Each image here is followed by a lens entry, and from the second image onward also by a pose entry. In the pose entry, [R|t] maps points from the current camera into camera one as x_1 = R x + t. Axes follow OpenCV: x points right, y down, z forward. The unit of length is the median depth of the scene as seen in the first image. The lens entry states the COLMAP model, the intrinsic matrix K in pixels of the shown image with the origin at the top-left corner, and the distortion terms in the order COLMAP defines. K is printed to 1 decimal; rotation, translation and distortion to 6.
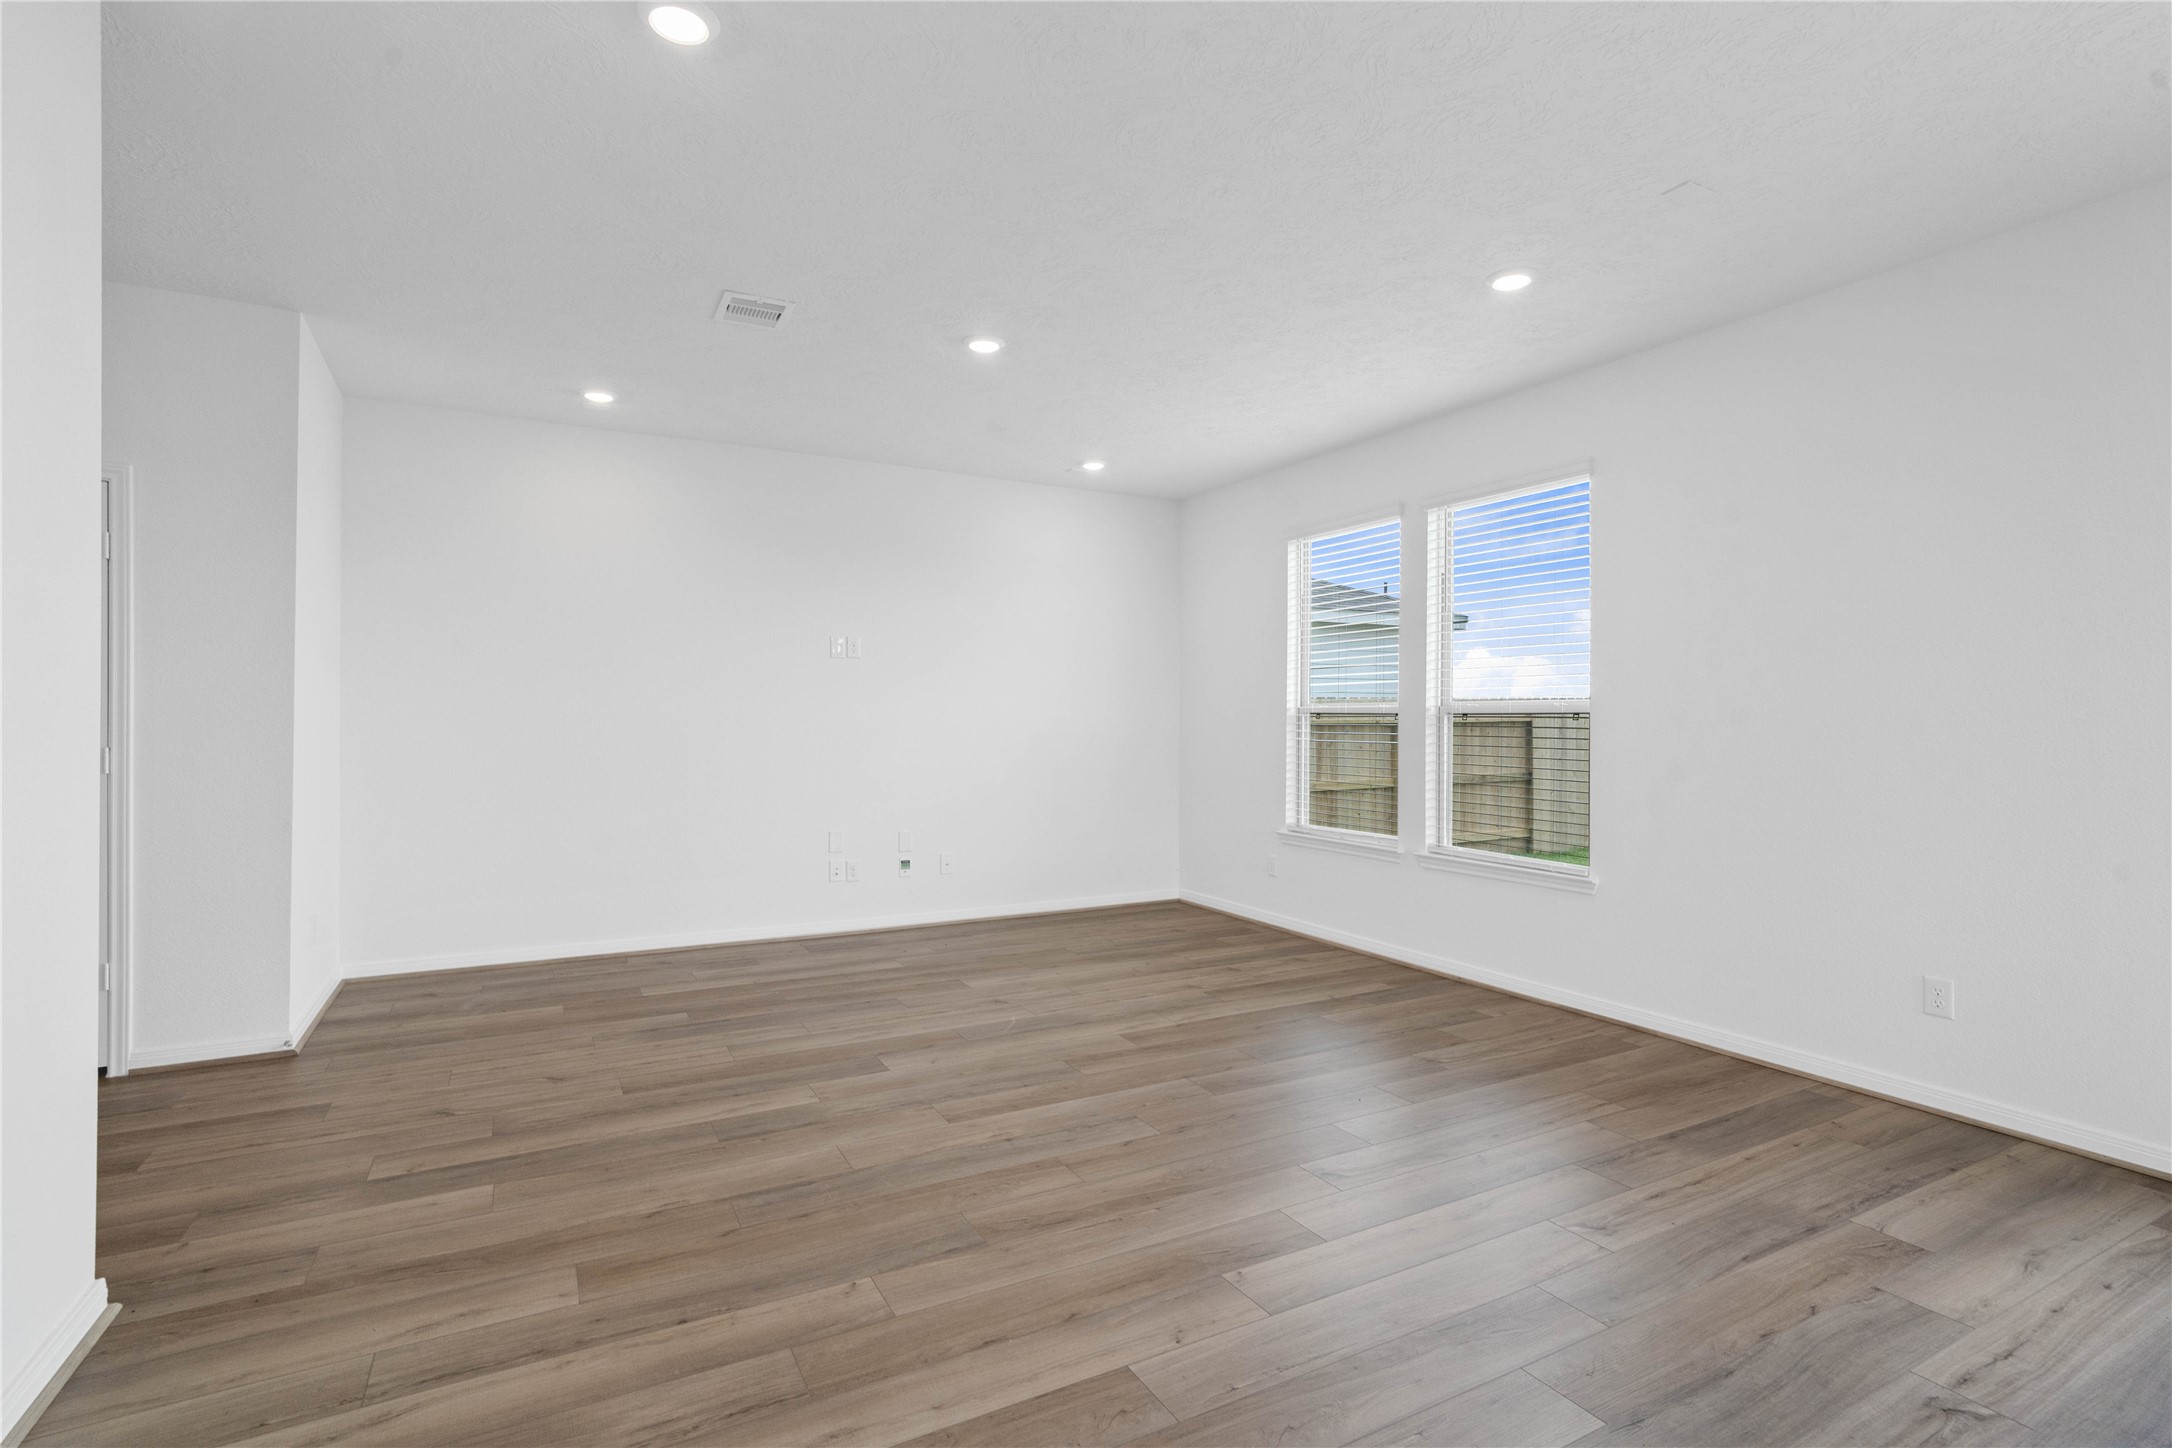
lens RADIAL K [[1026.6, 0, 1080.0], [0, 1026.6, 723.7], [0, 0, 1]] dist [-0.015910, 0.006834]
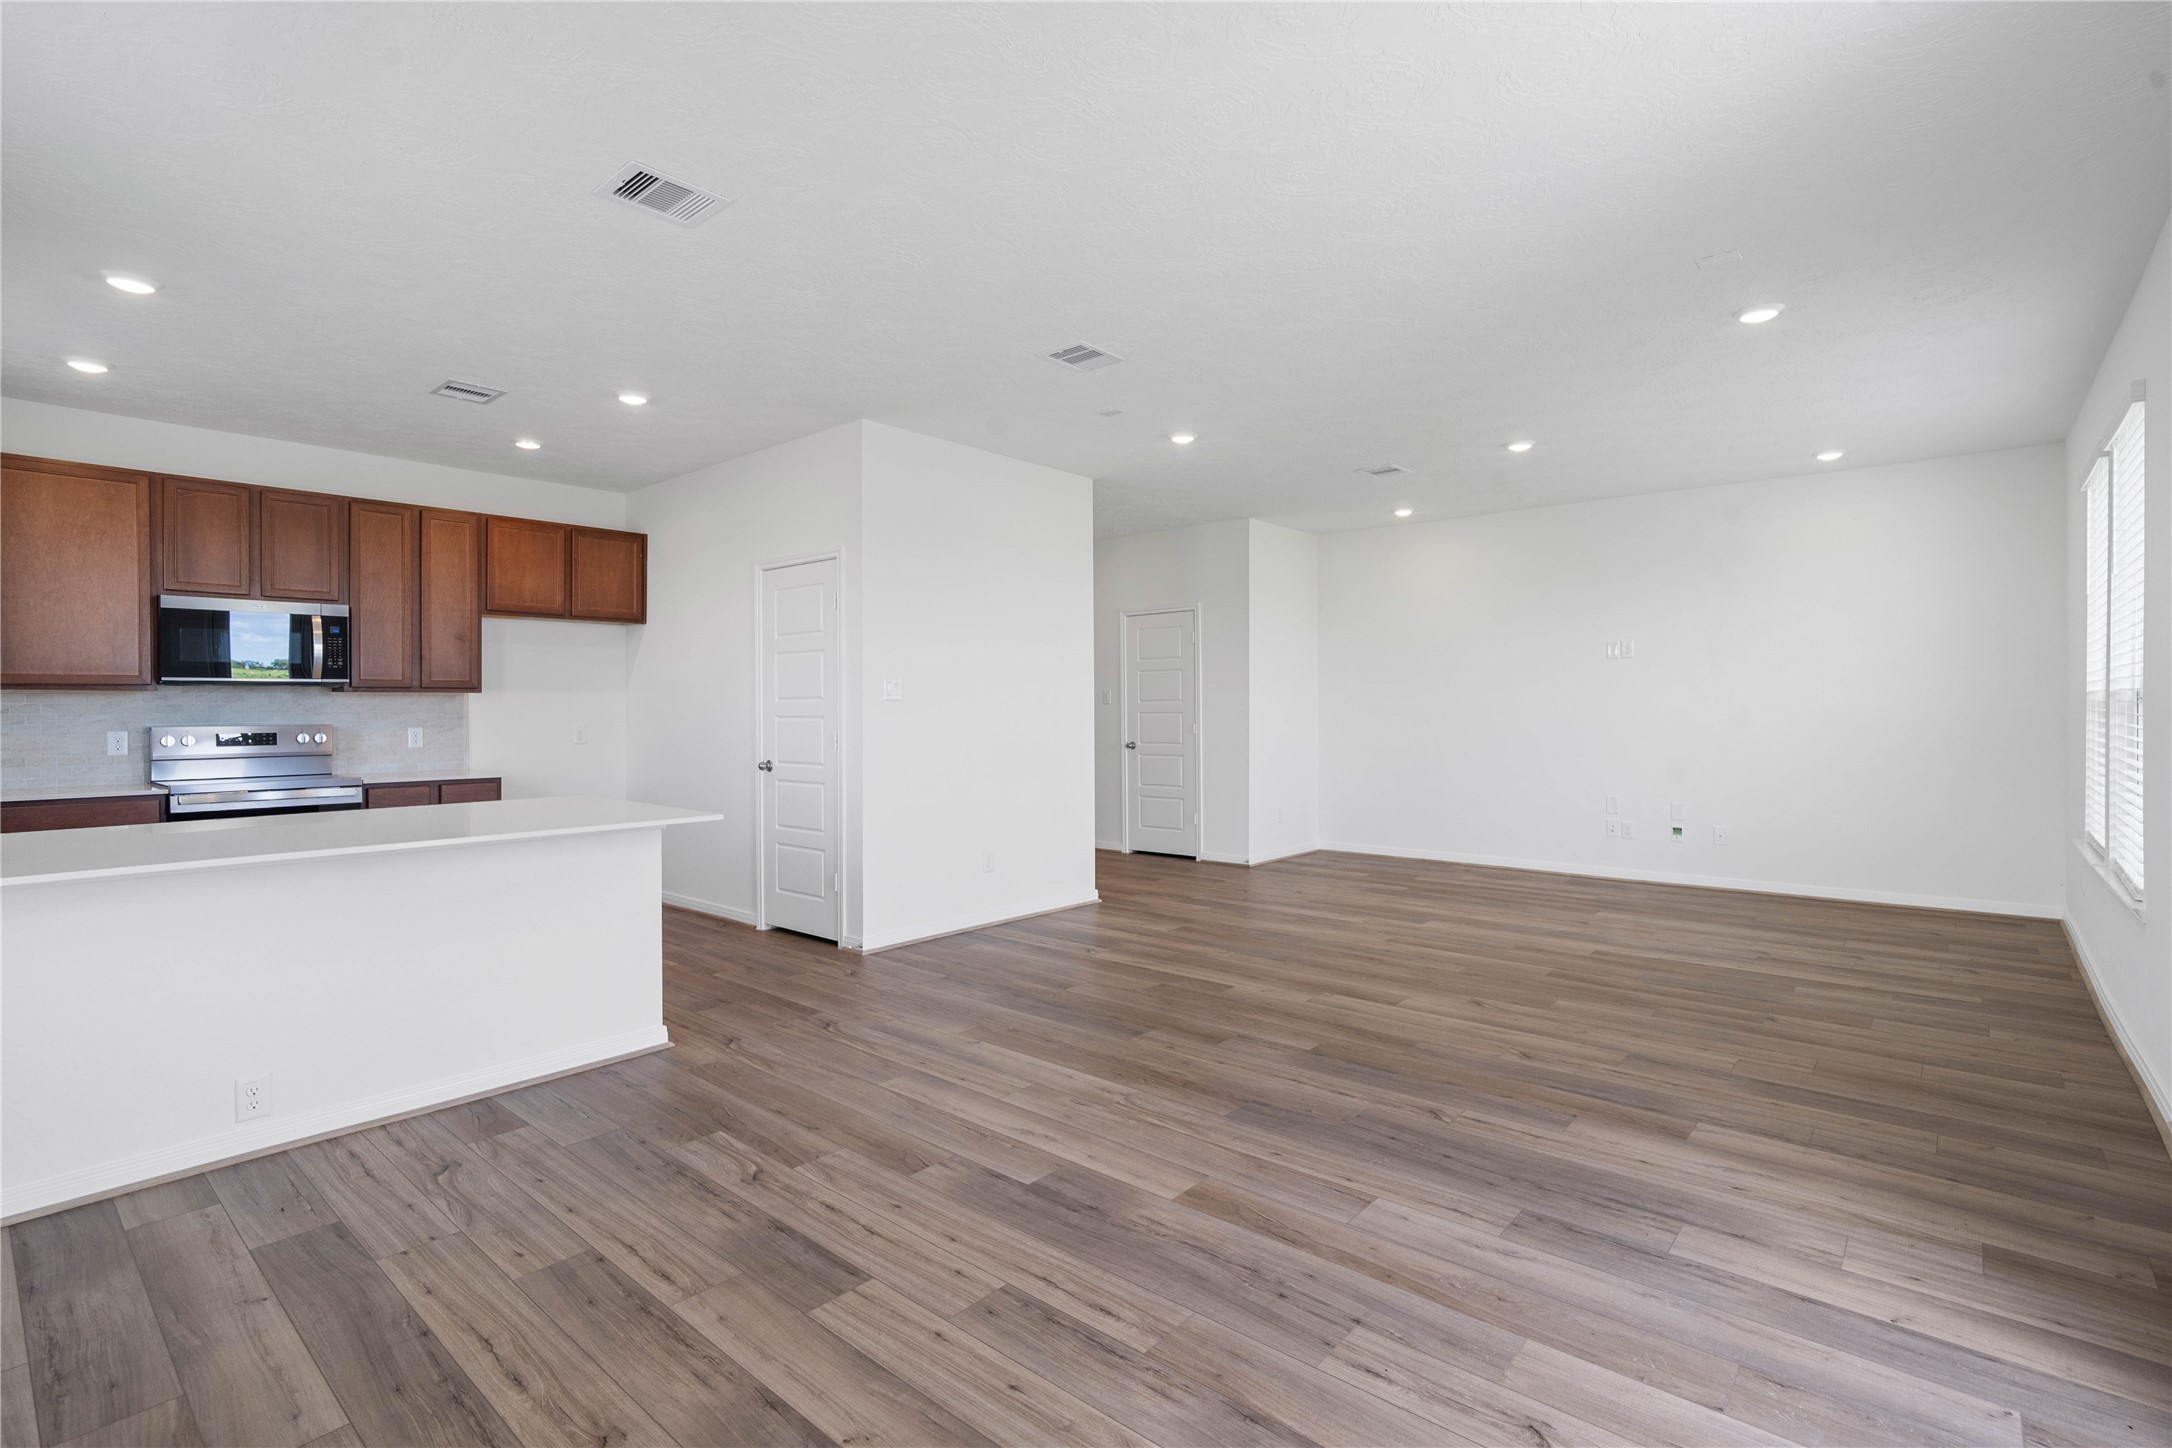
lens RADIAL K [[1026.6, 0, 1078.9], [0, 1026.6, 712.1], [0, 0, 1]] dist [-0.015910, 0.006834]
pose [[0.342965, 0.001512, -0.939347, 1.335530], [0.003507, 0.999990, 0.002890, -0.009807], [0.939342, -0.004286, 0.342956, -0.096638]]
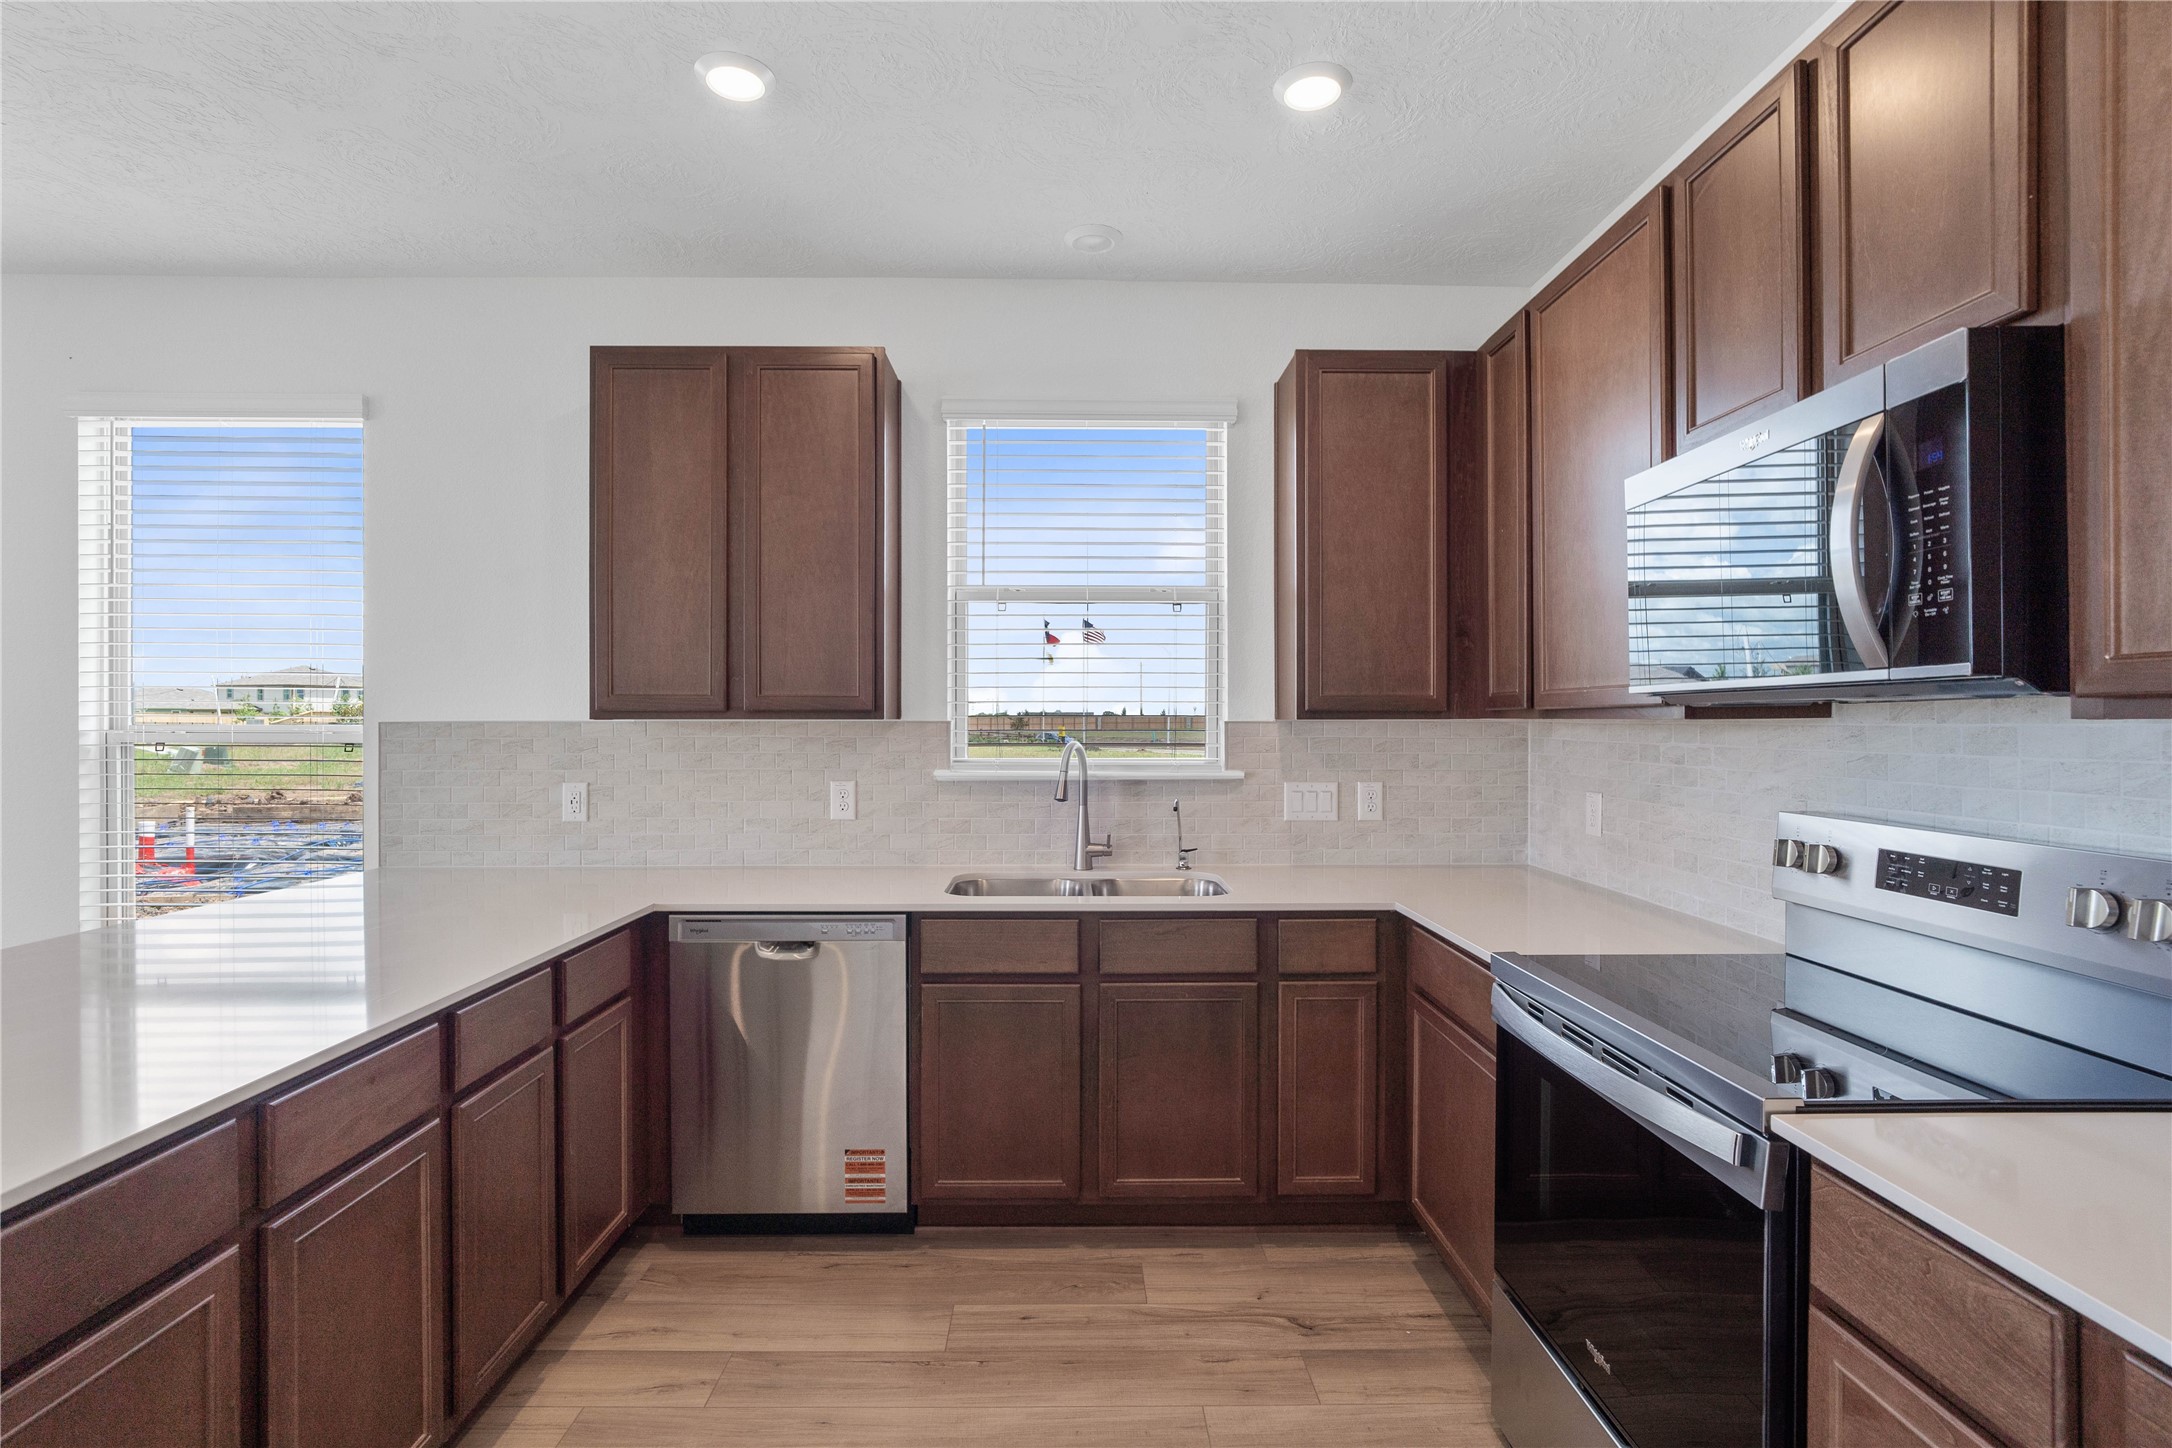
lens RADIAL K [[1026.6, 0, 1074.5], [0, 1026.6, 720.7], [0, 0, 1]] dist [-0.015910, 0.006834]
pose [[-0.883556, -0.006680, 0.468278, -0.611642], [-0.003972, 0.999969, 0.006771, -0.045281], [-0.468309, 0.004123, -0.883555, -0.176968]]
